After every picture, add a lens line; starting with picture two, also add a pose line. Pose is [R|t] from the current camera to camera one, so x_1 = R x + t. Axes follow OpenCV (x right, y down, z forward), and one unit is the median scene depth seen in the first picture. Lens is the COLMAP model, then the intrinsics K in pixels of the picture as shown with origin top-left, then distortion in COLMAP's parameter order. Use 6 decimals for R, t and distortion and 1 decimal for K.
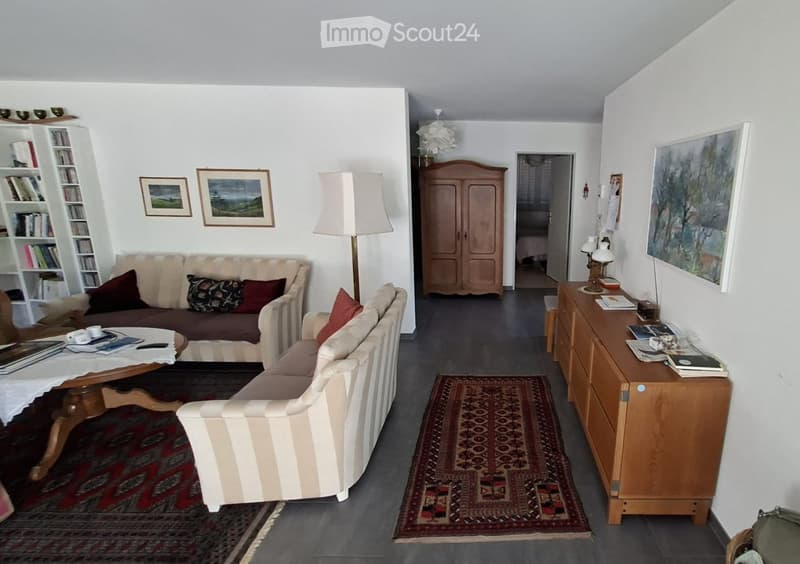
lens RADIAL K [[358.4, 0, 400.0], [0, 358.4, 258.0], [0, 0, 1]] dist [-0.000643, -0.000559]
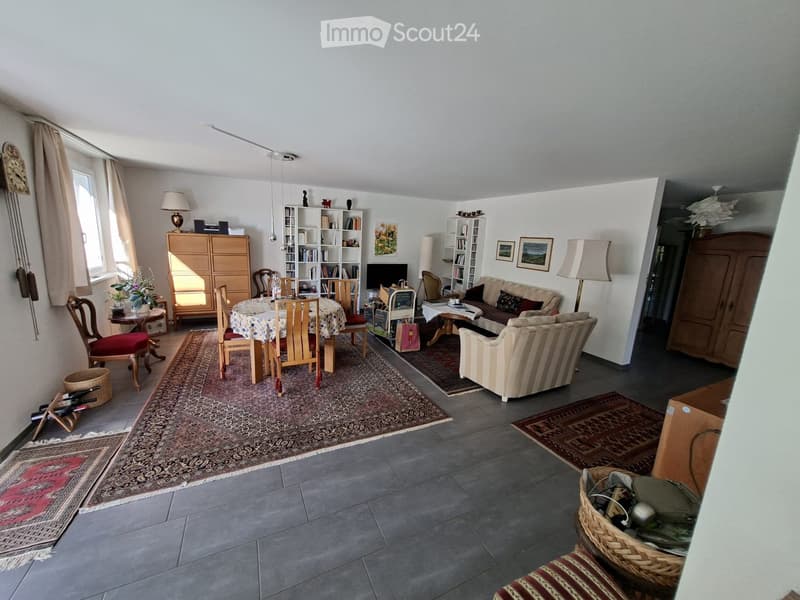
lens RADIAL K [[318.1, 0, 400.0], [0, 318.1, 300.0], [0, 0, 1]] dist [-0.013647, 0.008052]
pose [[0.433016, 0.181185, -0.882989, 0.717658], [-0.235388, 0.968328, 0.083262, 0.085649], [0.870109, 0.171792, 0.461950, -0.280111]]
